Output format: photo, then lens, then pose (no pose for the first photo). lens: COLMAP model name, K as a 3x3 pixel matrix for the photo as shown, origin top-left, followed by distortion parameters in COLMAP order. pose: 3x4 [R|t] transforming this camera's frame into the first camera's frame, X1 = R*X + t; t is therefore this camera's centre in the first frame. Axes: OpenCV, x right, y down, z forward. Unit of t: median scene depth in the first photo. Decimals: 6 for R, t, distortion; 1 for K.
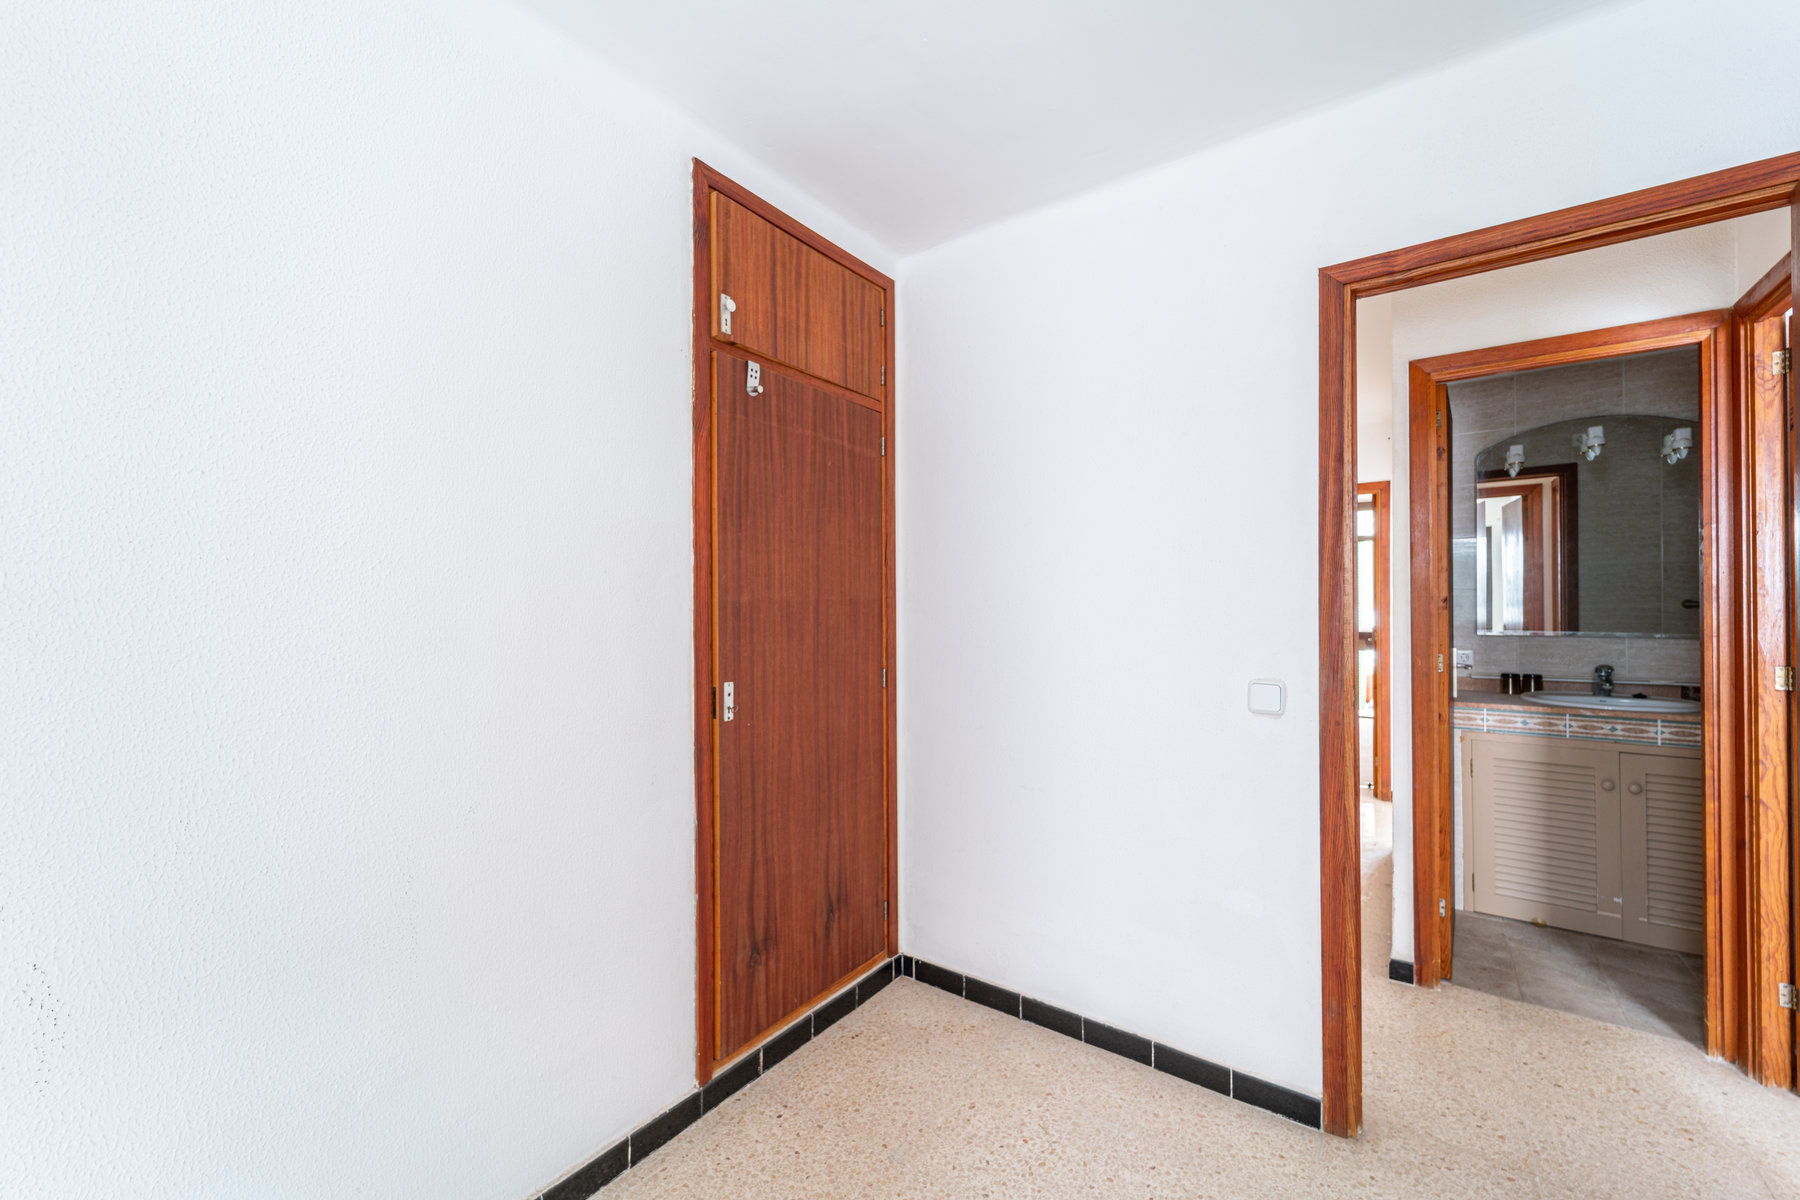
lens RADIAL K [[722.9, 0, 900.8], [0, 722.9, 601.7], [0, 0, 1]] dist [0.002868, -0.000592]
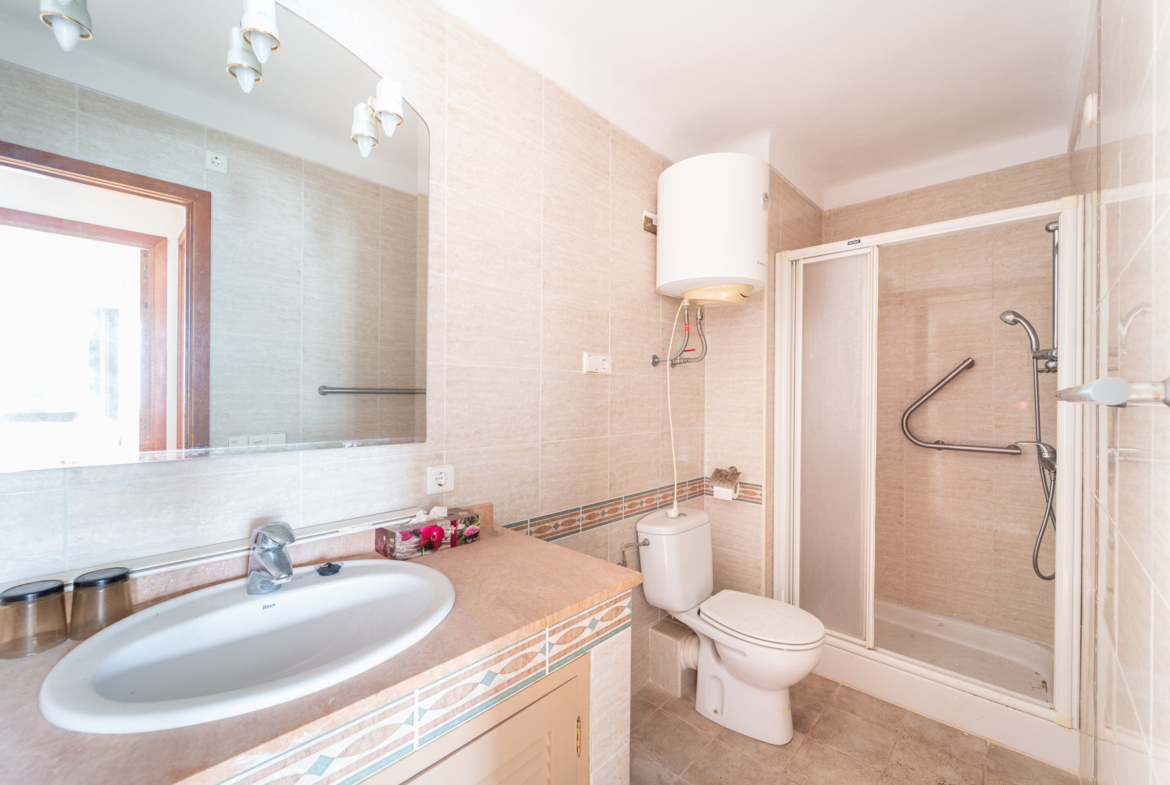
lens RADIAL K [[469.9, 0, 583.1], [0, 469.9, 393.0], [0, 0, 1]] dist [0.002868, -0.000592]
pose [[0.134416, 0.007615, 0.990896, 1.078060], [-0.016440, 0.999850, -0.005454, 0.007826], [-0.990789, -0.015557, 0.134521, 1.174325]]
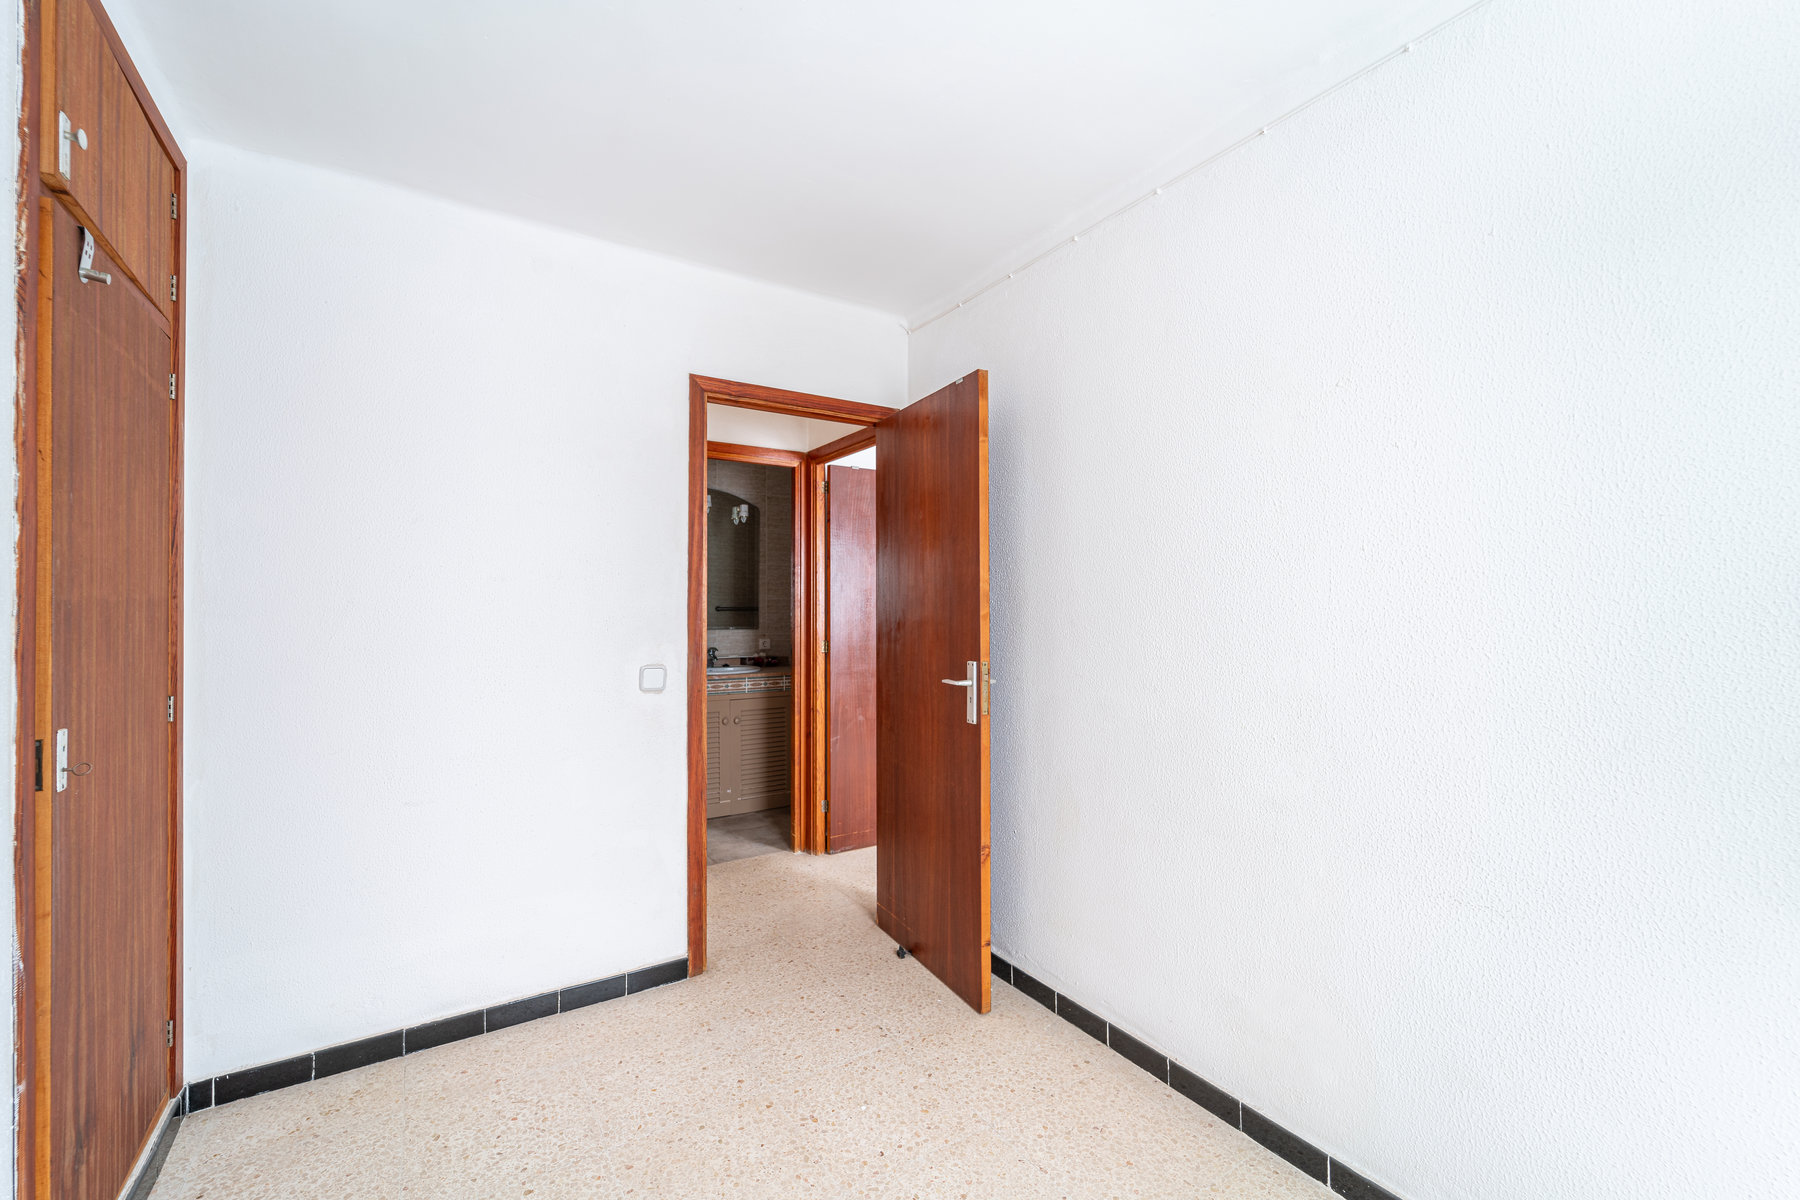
lens RADIAL K [[722.9, 0, 882.3], [0, 722.9, 598.2], [0, 0, 1]] dist [0.002868, -0.000592]
pose [[0.380524, 0.016388, 0.924626, -0.517178], [-0.008348, 0.999863, -0.014286, 0.000129], [-0.924733, -0.002282, 0.380609, 0.091852]]
